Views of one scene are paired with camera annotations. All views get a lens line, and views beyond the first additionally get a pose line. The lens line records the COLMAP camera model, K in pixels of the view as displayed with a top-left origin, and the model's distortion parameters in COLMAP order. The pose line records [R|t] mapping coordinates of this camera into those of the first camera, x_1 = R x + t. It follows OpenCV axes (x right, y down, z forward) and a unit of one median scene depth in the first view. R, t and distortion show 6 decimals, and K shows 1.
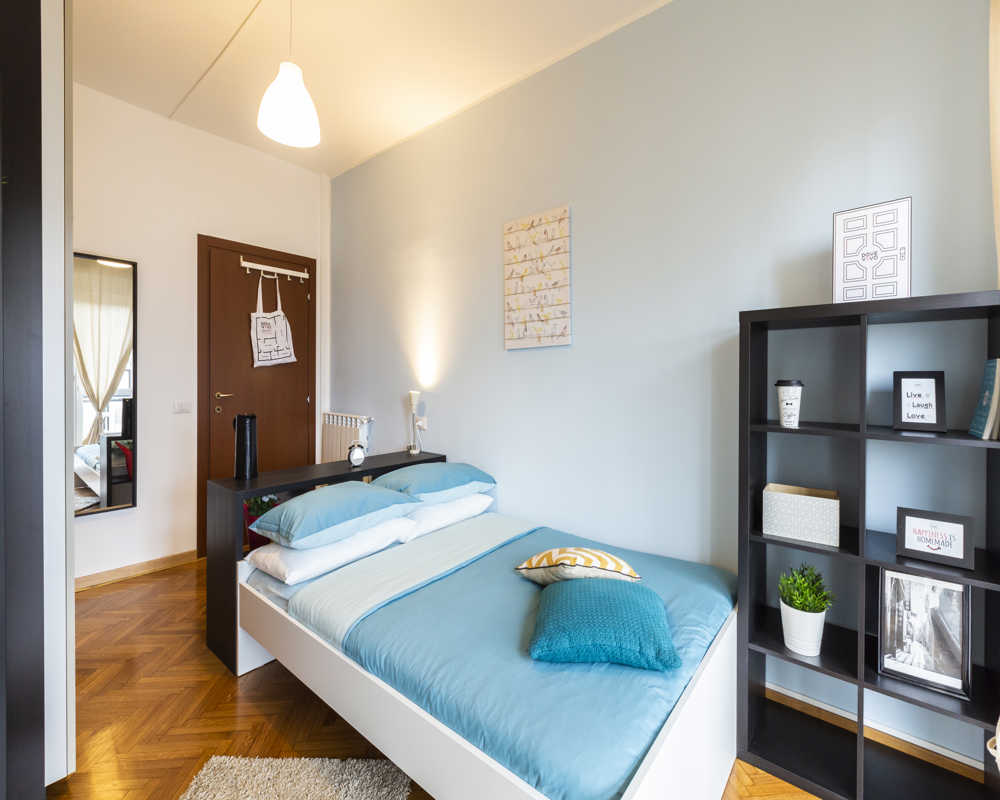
lens RADIAL K [[454.3, 0, 497.2], [0, 454.3, 382.2], [0, 0, 1]] dist [0.000346, 0.000336]
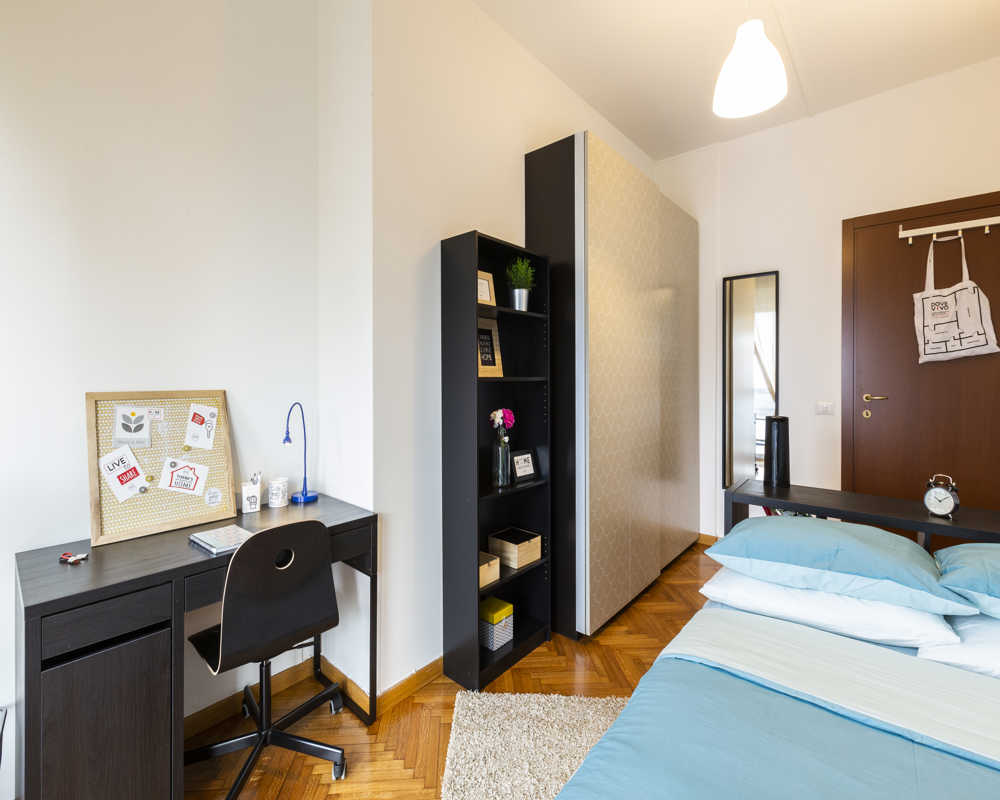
lens RADIAL K [[454.3, 0, 497.2], [0, 454.3, 382.2], [0, 0, 1]] dist [0.000346, 0.000336]
pose [[-0.019133, 0.004313, -0.999808, 0.321461], [-0.006644, 0.999968, 0.004441, 0.000707], [0.999795, 0.006727, -0.019104, 0.384005]]
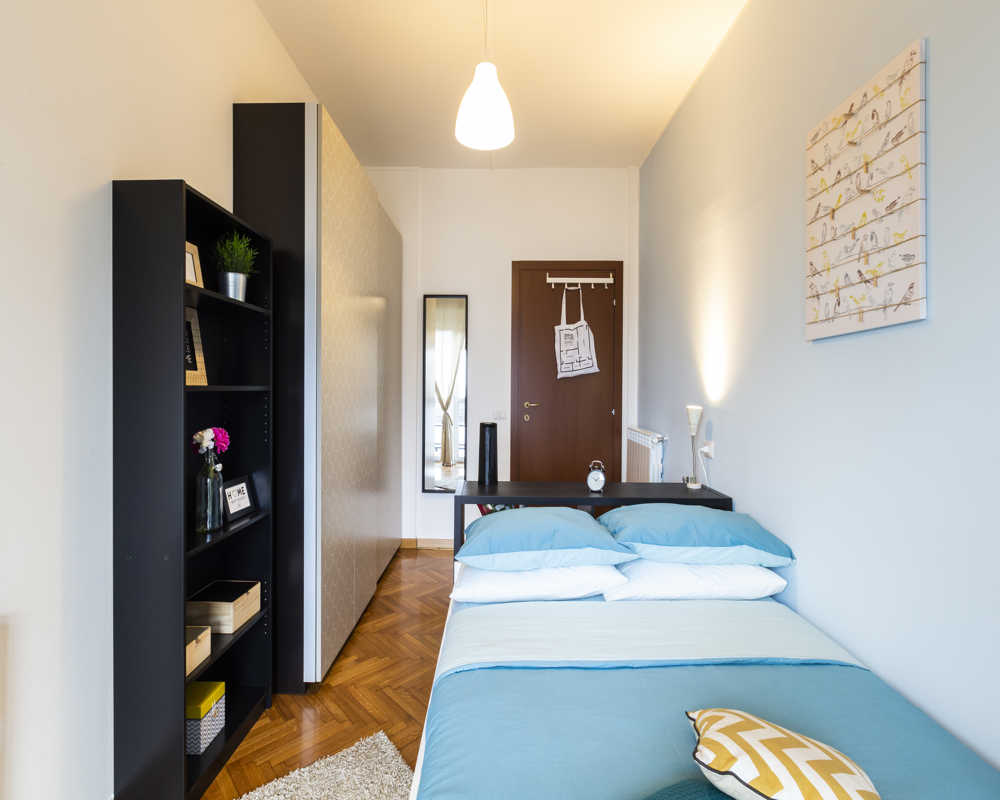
lens RADIAL K [[459.3, 0, 485.3], [0, 459.3, 391.9], [0, 0, 1]] dist [0.001442, 0.000420]
pose [[0.621052, 0.004675, -0.783755, 0.231095], [-0.009689, 0.999952, -0.001713, 0.001151], [0.783709, 0.008658, 0.621067, 0.288218]]
